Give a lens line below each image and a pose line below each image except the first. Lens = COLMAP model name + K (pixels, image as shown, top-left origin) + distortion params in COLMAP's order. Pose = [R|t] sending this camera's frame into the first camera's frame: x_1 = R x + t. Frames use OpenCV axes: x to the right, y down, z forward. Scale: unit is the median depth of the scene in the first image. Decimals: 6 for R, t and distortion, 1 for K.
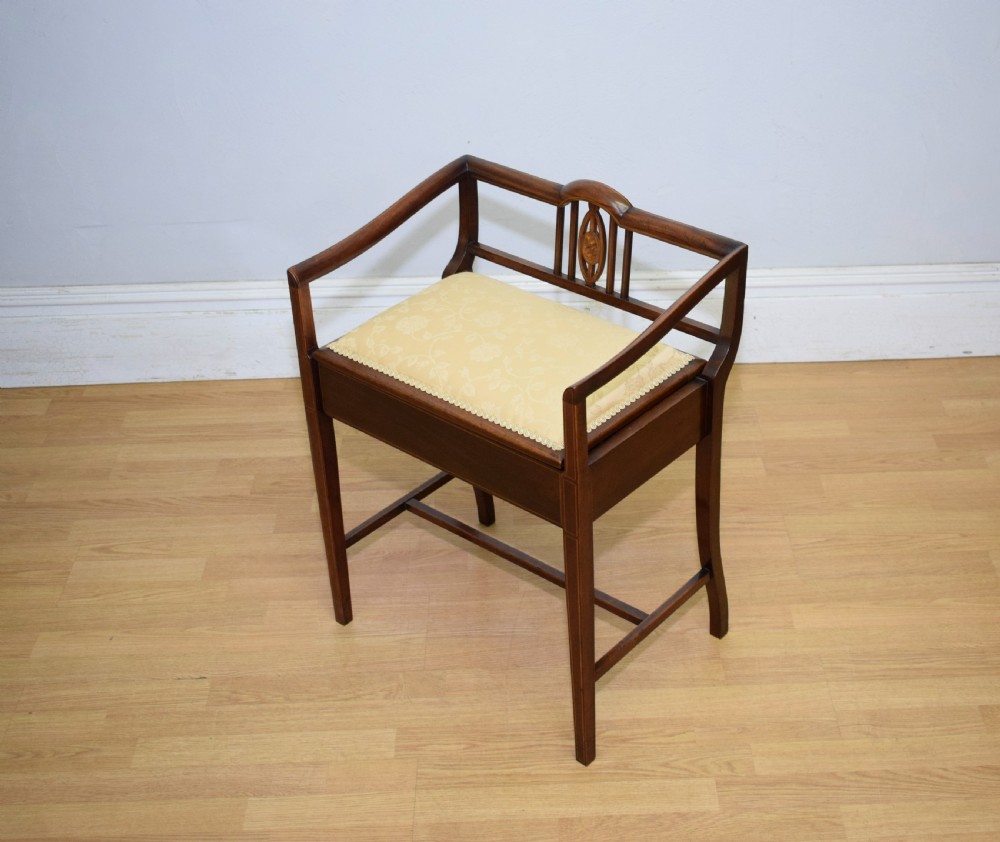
lens RADIAL K [[1453.1, 0, 584.4], [0, 1453.1, 420.4], [0, 0, 1]] dist [-0.026624, -0.001328]
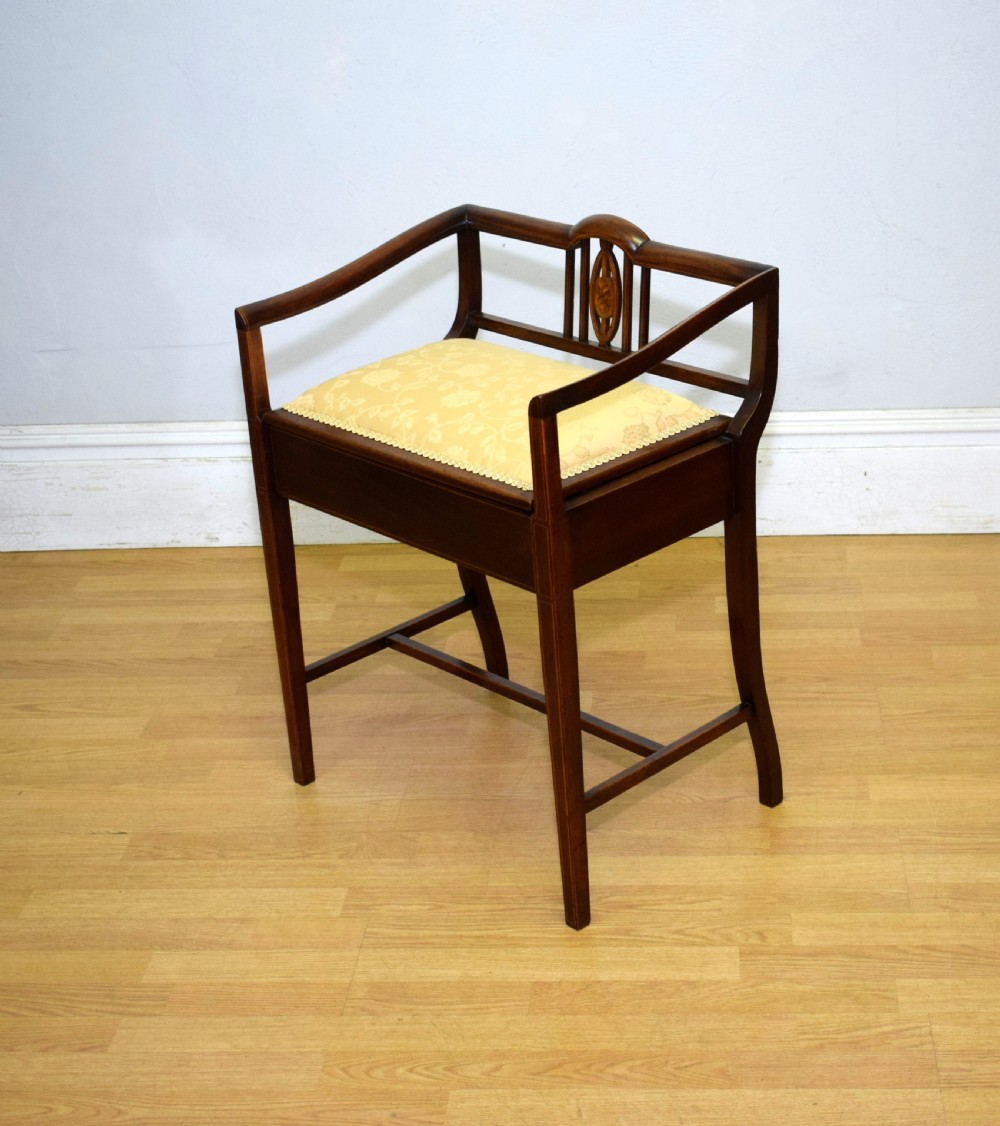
lens RADIAL K [[1957.5, 0, 599.0], [0, 1957.5, 566.7], [0, 0, 1]] dist [-0.034539, 0.038022]
pose [[0.994739, 0.010681, -0.101884, 0.113574], [-0.025528, 0.989021, -0.145555, 0.189132], [0.099211, 0.147390, 0.984090, -0.066730]]
